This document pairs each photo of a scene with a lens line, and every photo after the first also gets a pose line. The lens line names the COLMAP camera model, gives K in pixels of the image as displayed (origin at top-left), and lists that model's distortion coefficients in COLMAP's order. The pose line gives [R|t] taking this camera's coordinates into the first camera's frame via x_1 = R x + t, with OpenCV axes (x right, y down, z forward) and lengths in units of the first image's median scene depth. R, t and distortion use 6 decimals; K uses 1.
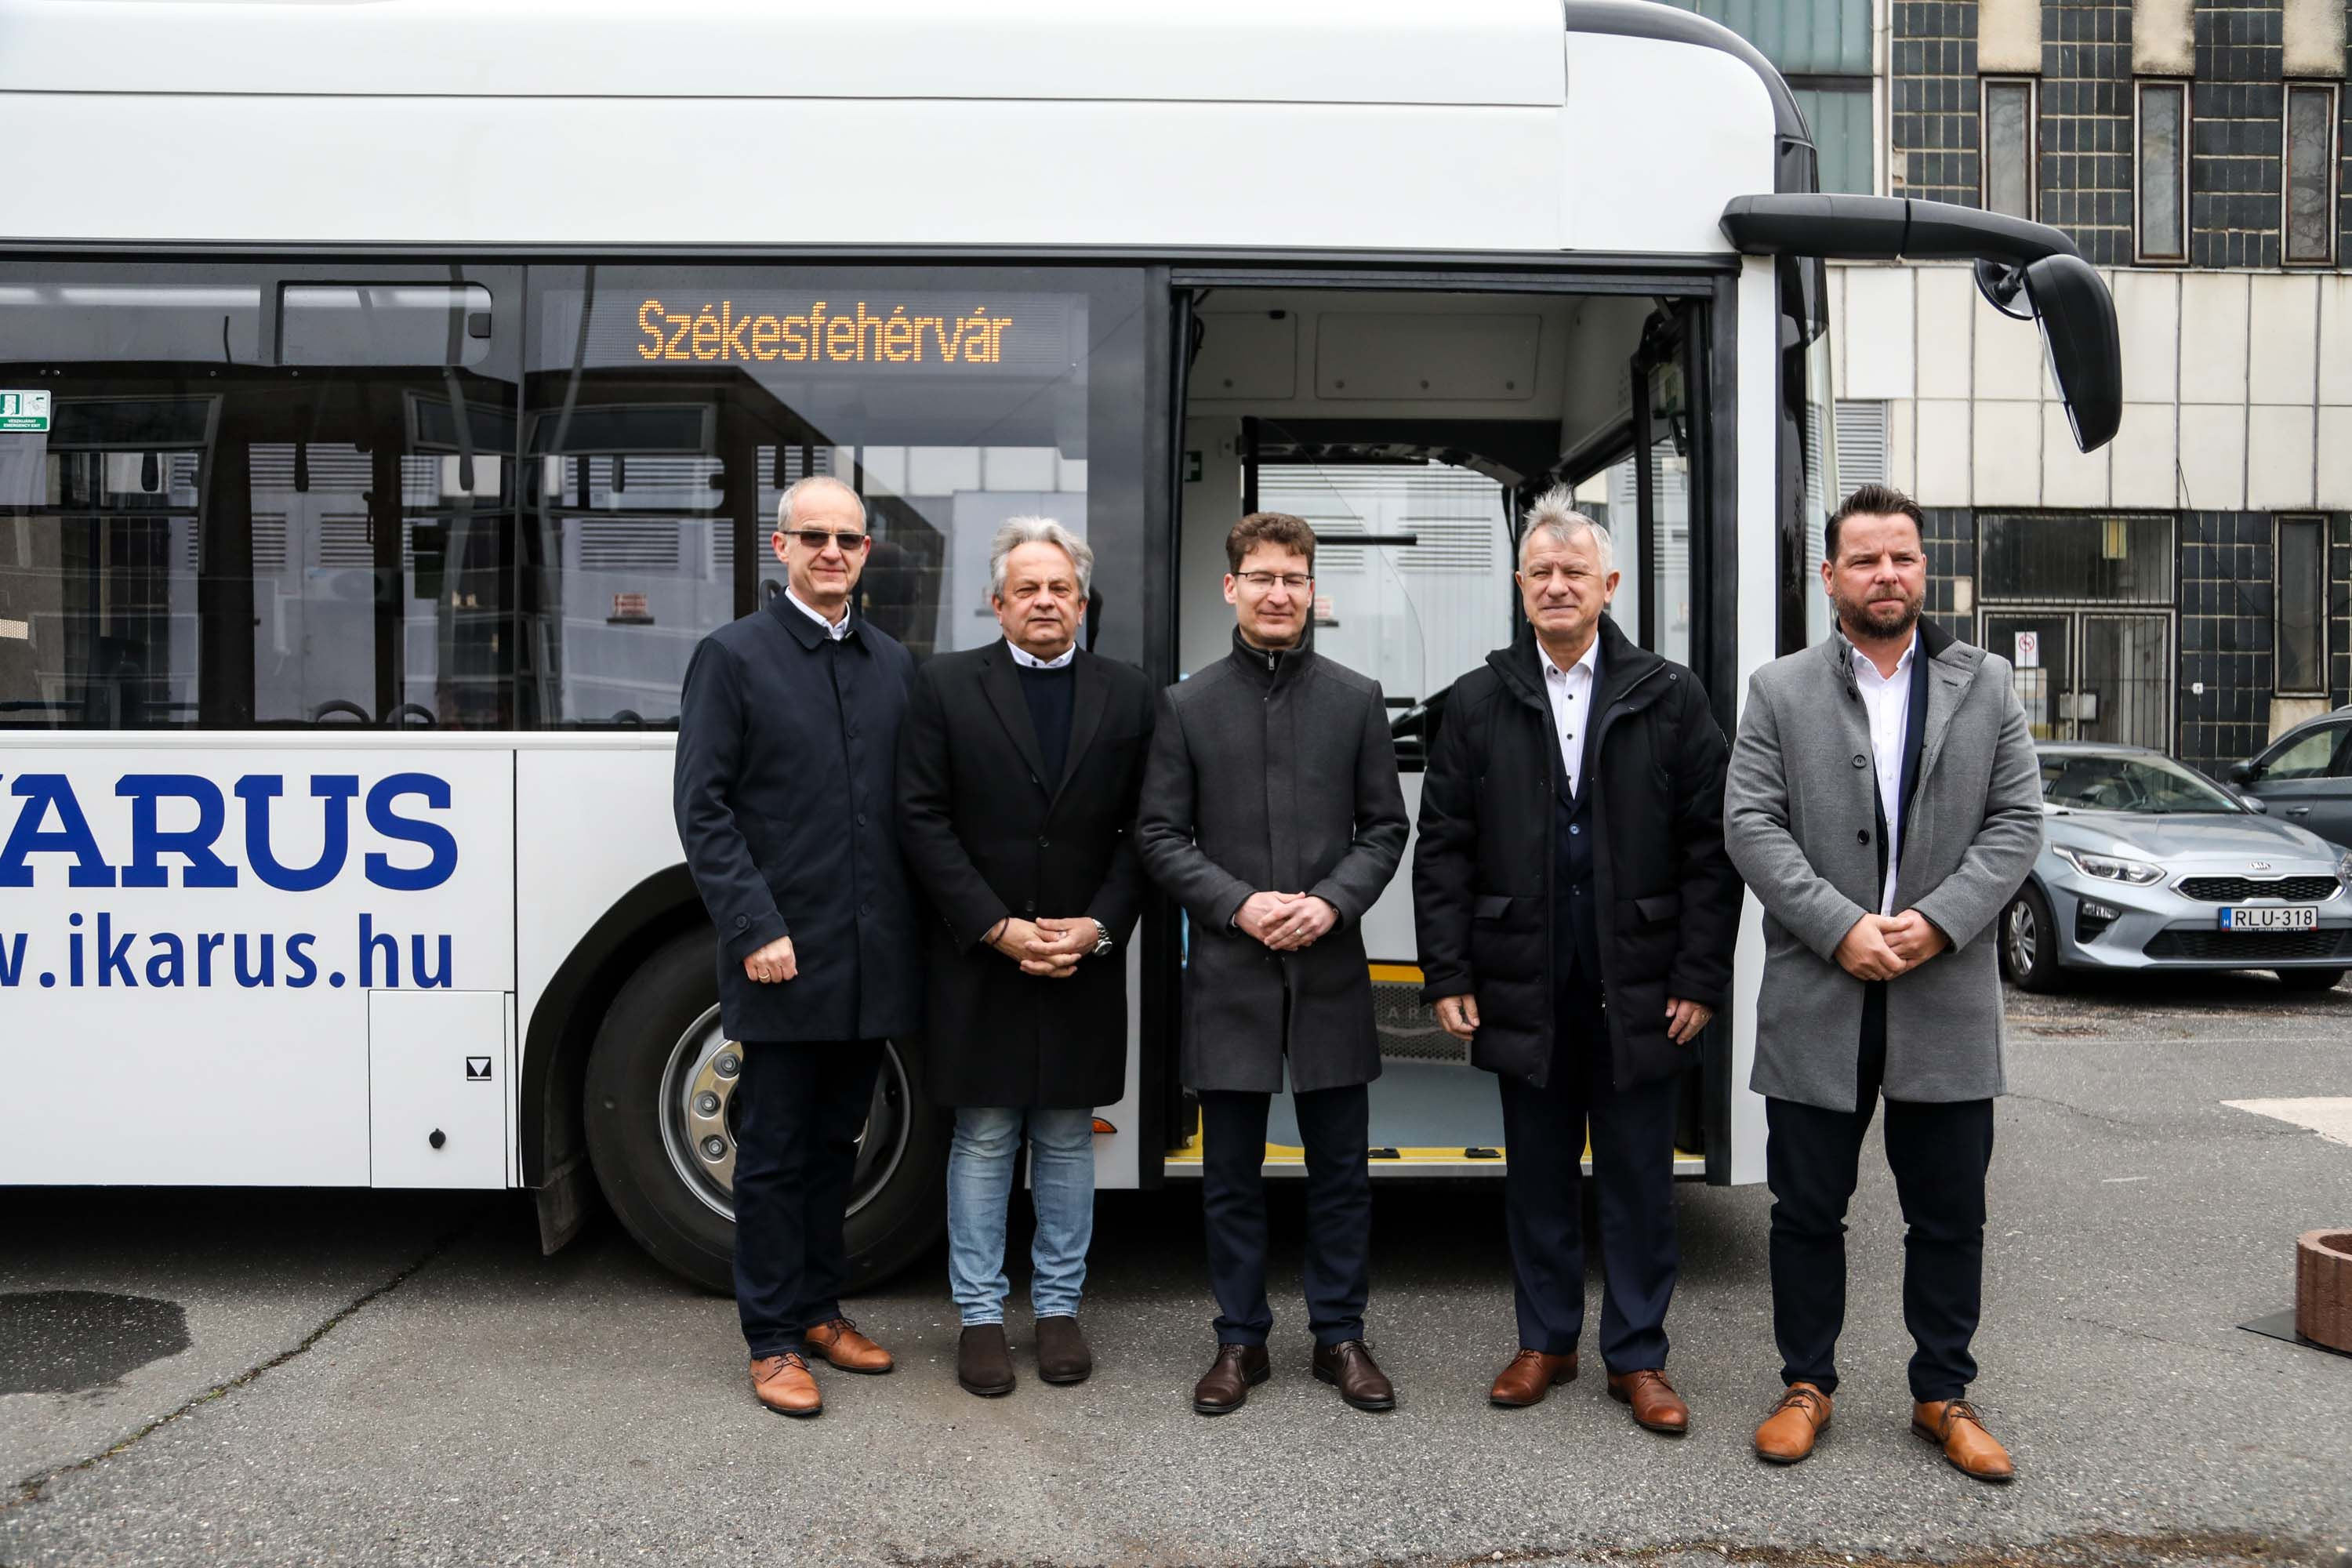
lens RADIAL K [[1882.4, 0, 1207.2], [0, 1882.4, 808.2], [0, 0, 1]] dist [-0.072980, 0.070848]
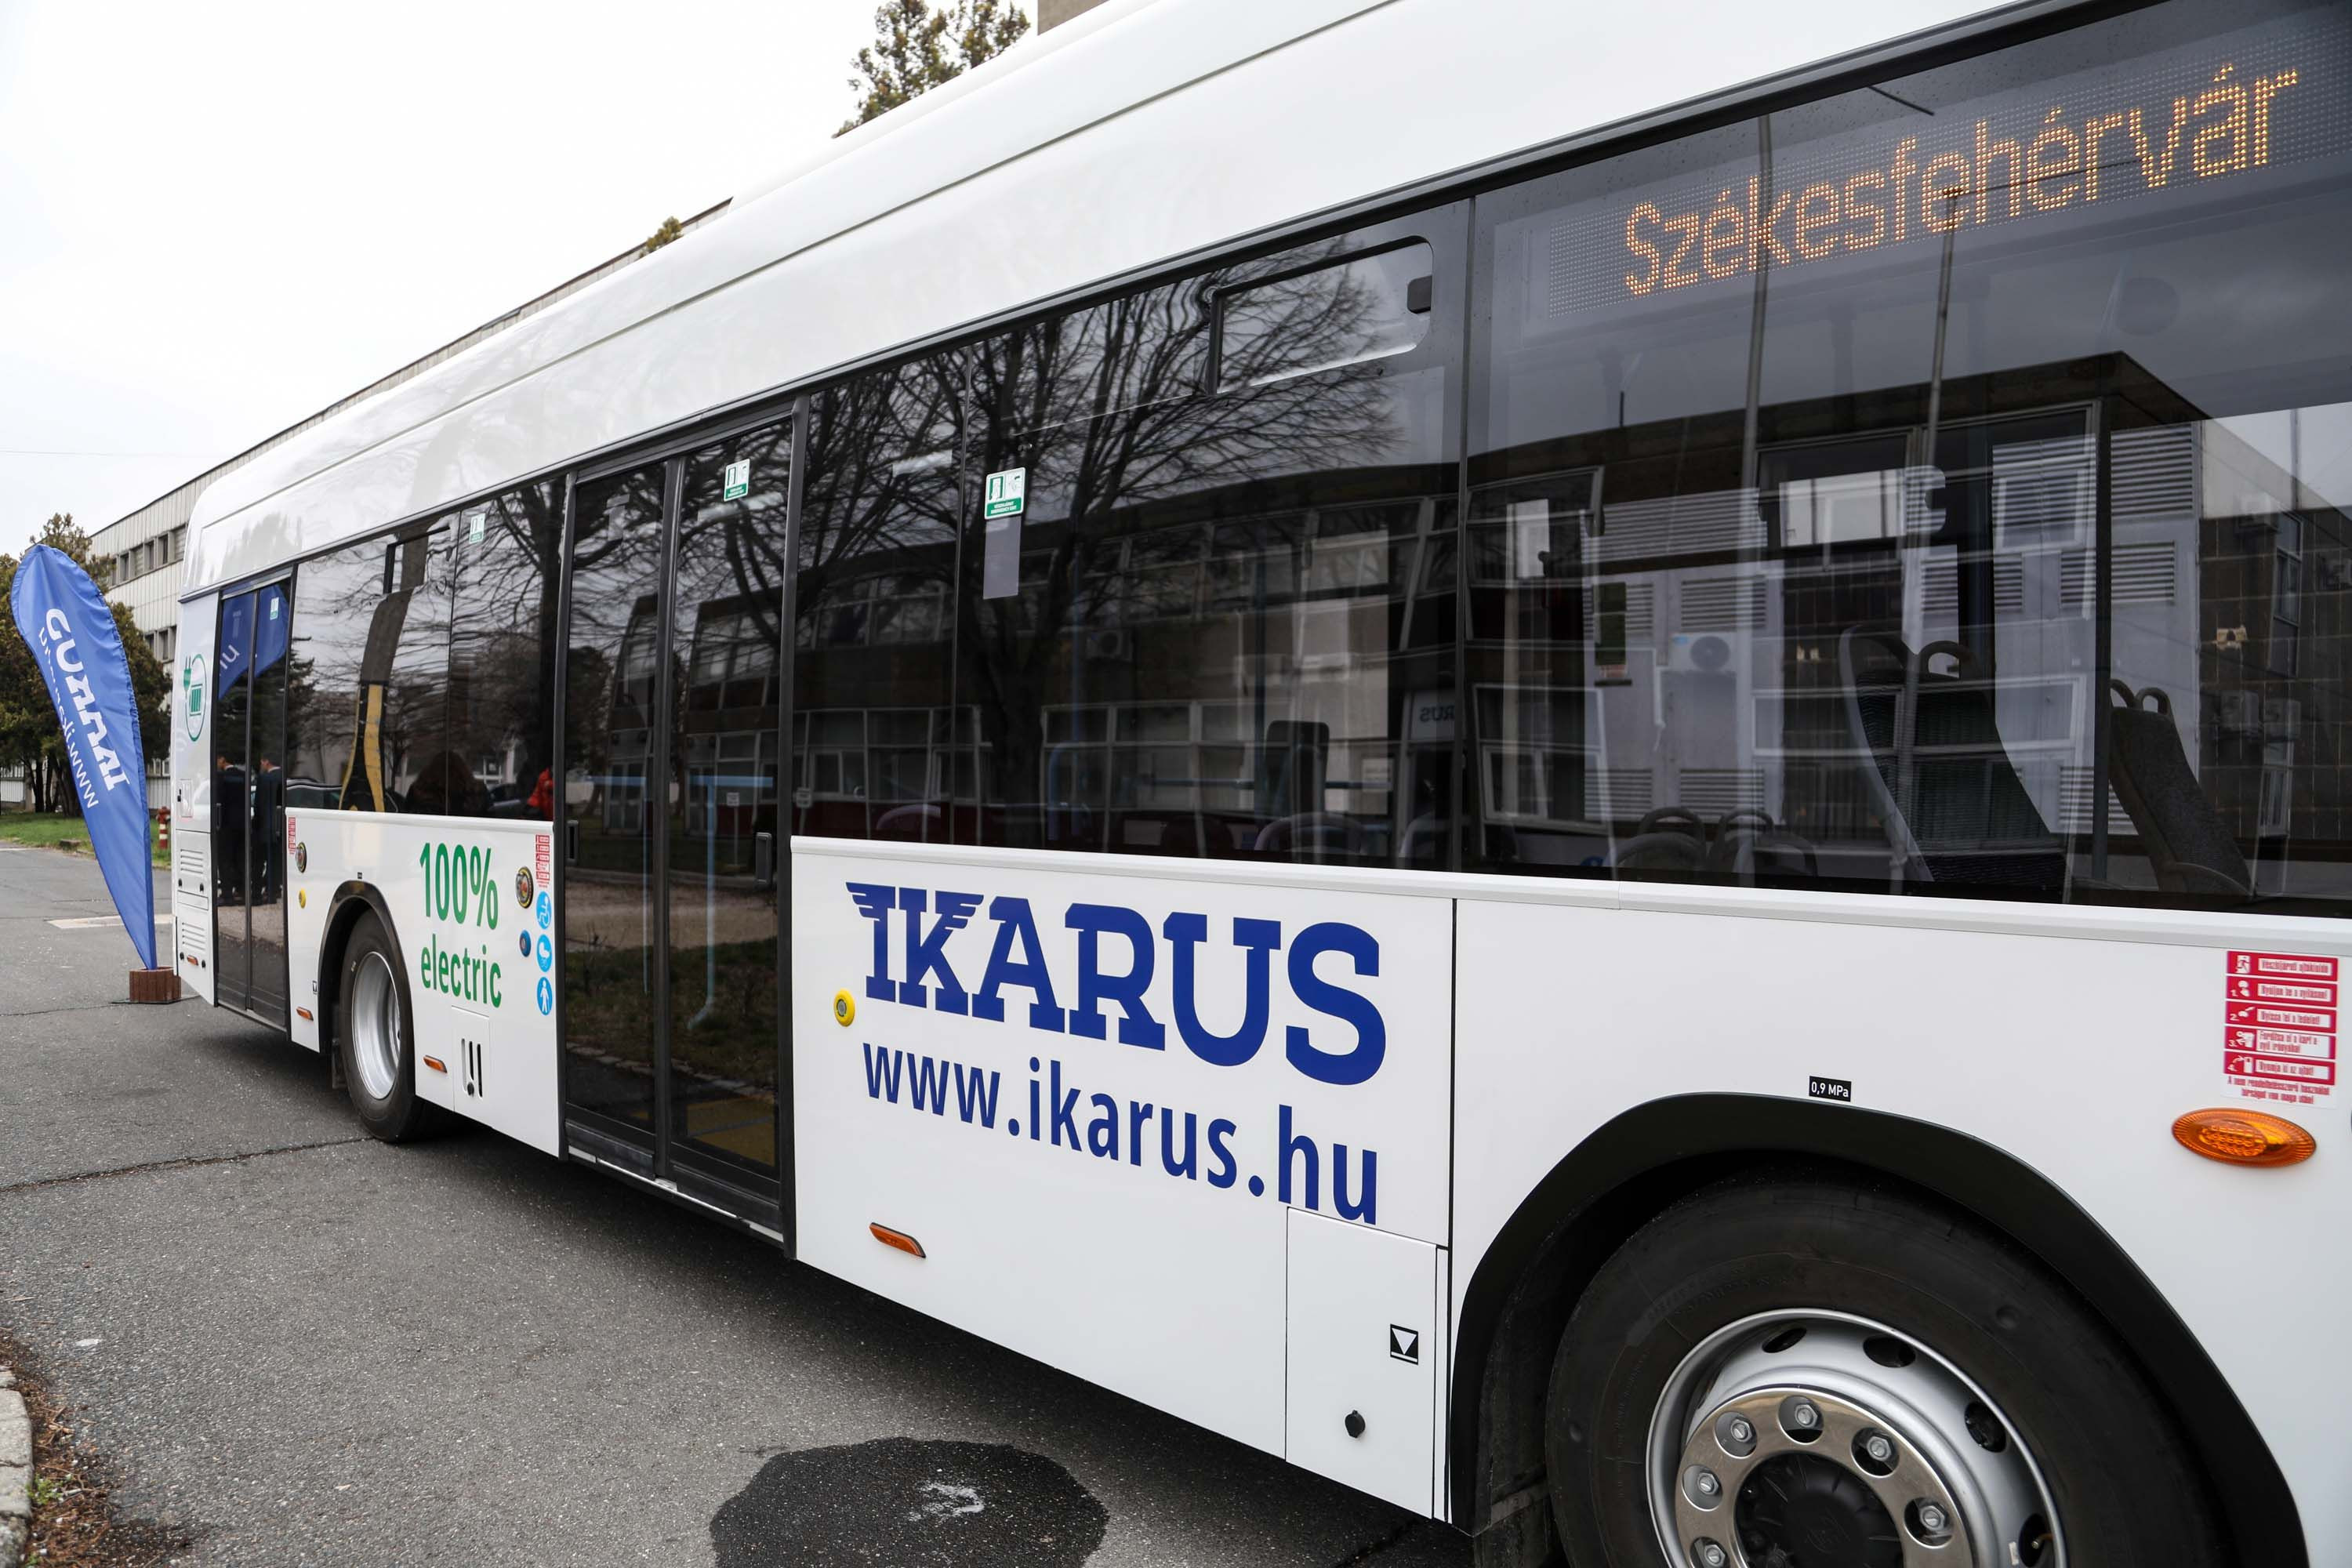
lens RADIAL K [[1580.4, 0, 1178.6], [0, 1580.4, 793.3], [0, 0, 1]] dist [-0.118769, 0.054671]
pose [[0.690783, 0.006194, -0.723036, -0.024419], [-0.018012, 0.999800, -0.008643, -0.063109], [0.722838, 0.018994, 0.690757, 0.527680]]
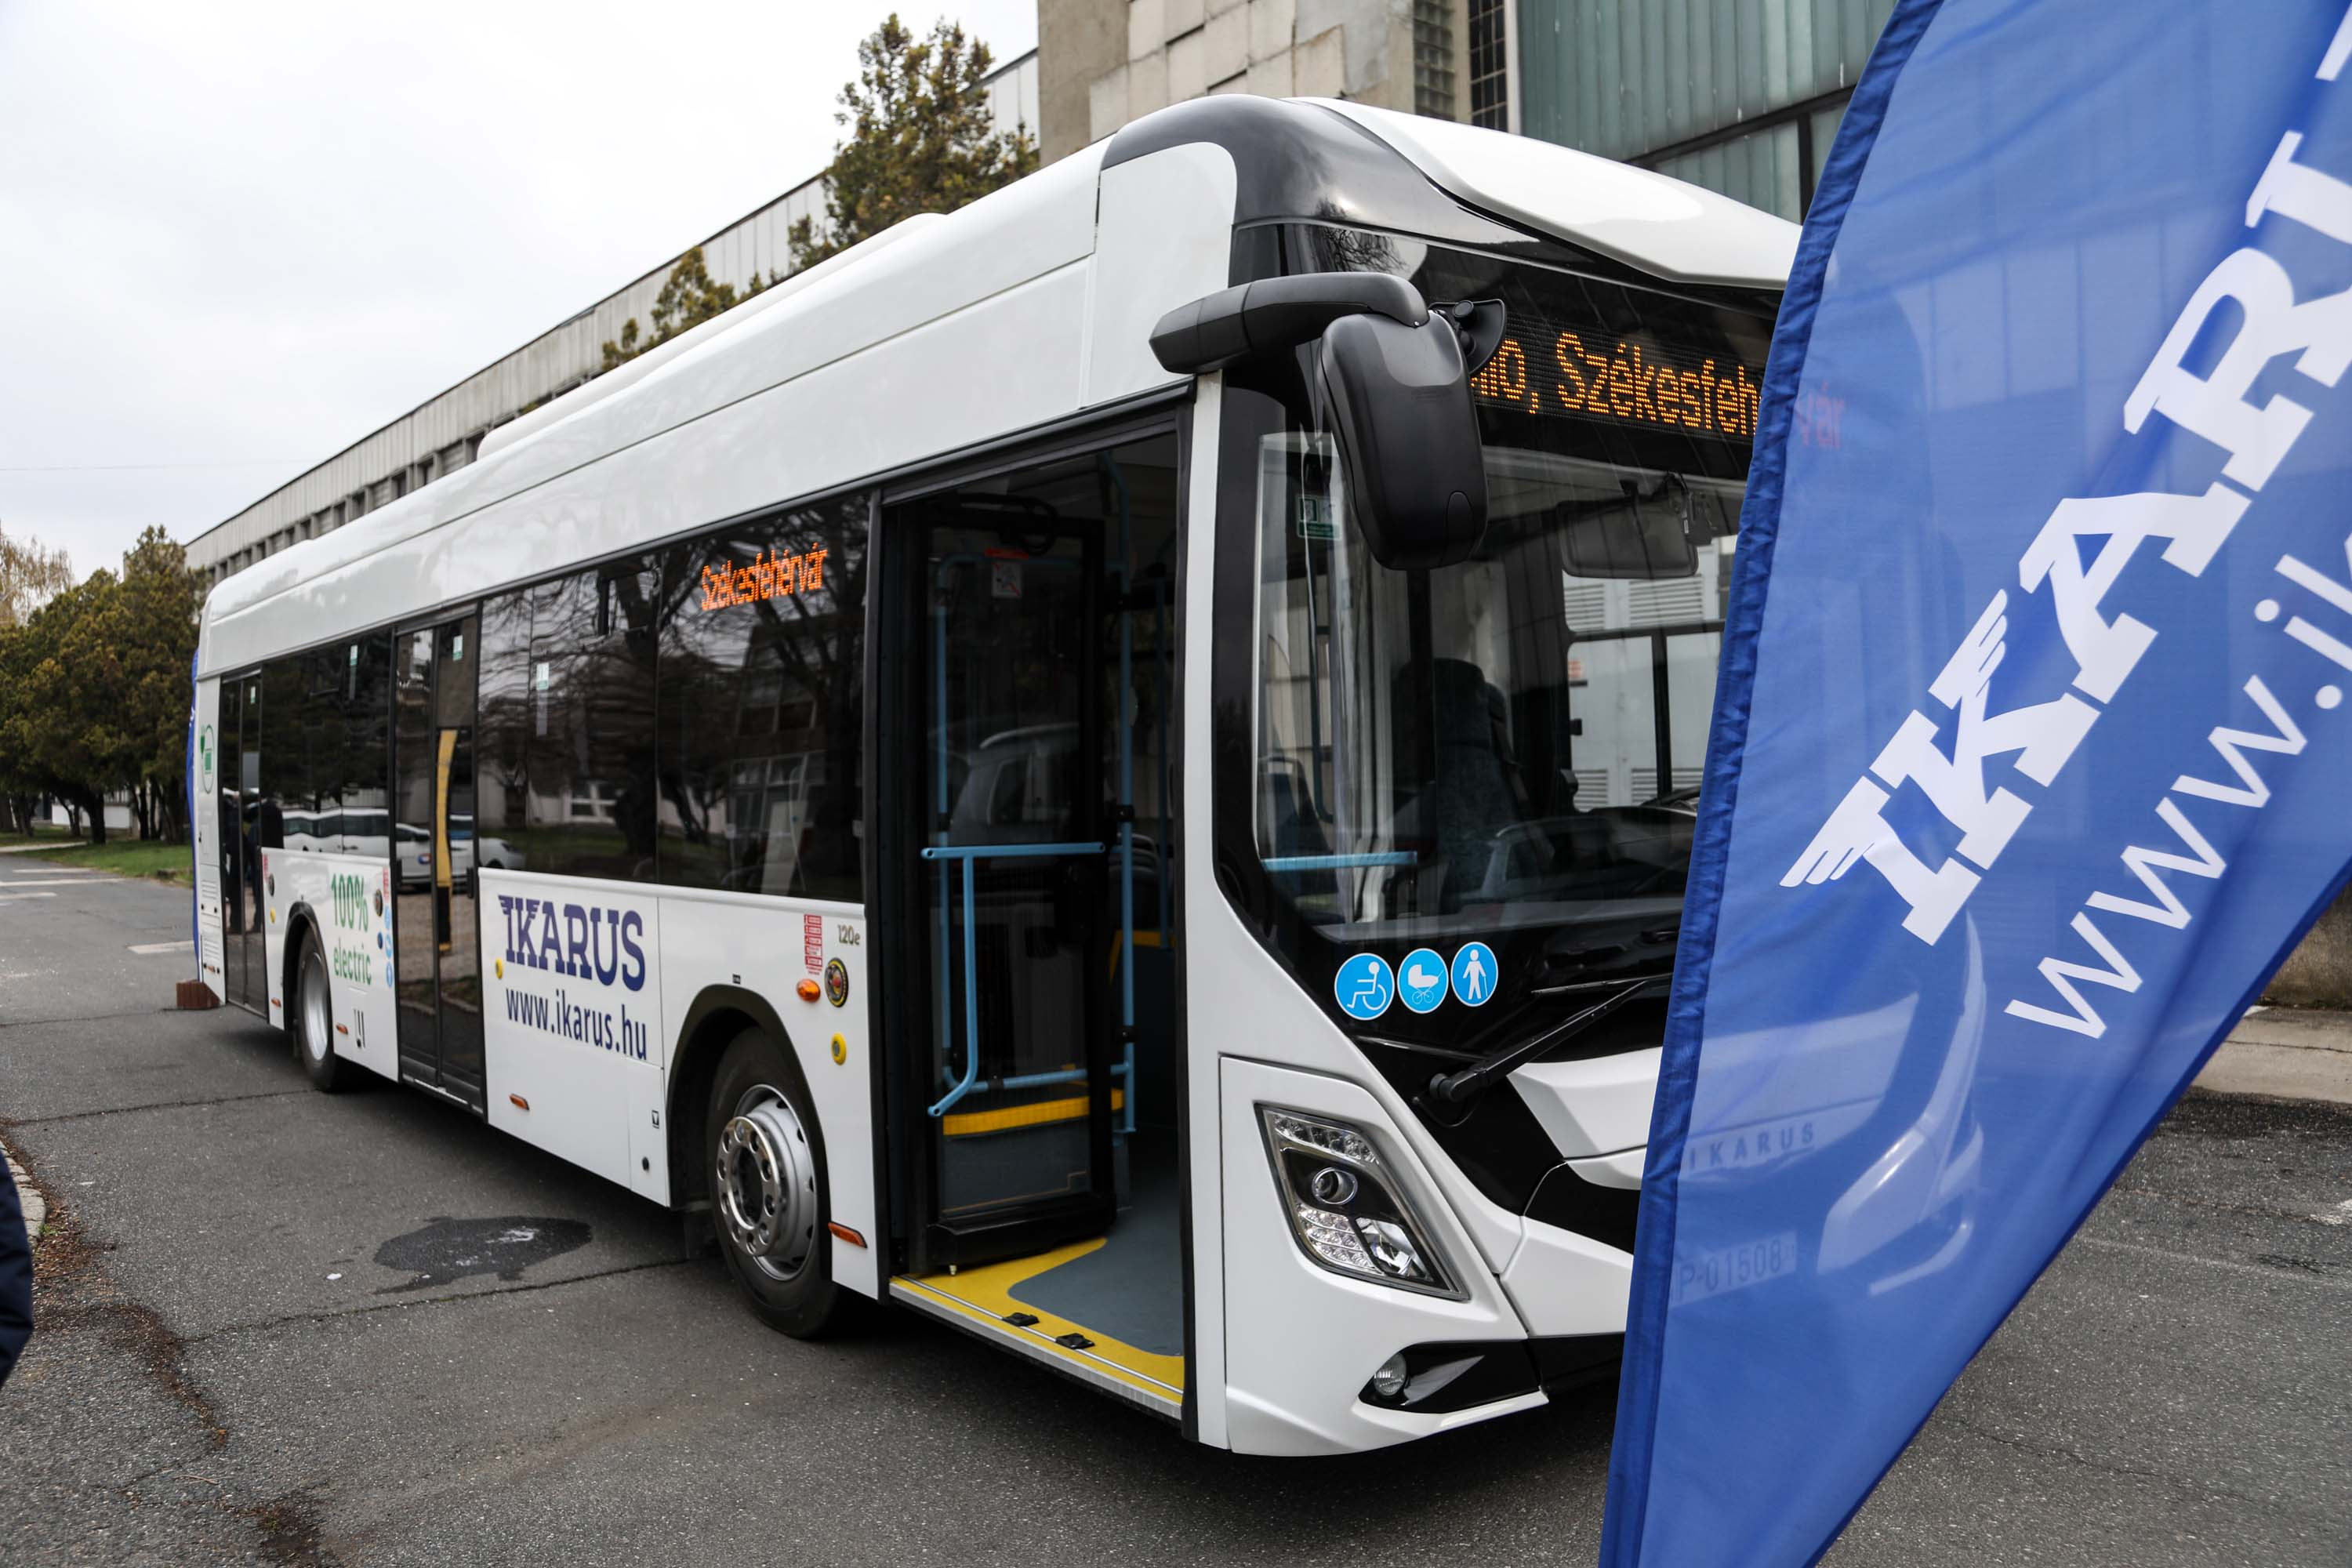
lens RADIAL K [[1882.4, 0, 1174.2], [0, 1882.4, 780.1], [0, 0, 1]] dist [-0.072980, 0.070848]
pose [[0.578567, -0.013026, -0.815531, 1.014727], [0.006208, 0.999914, -0.011567, -0.101667], [0.815611, 0.001629, 0.578598, 0.496705]]
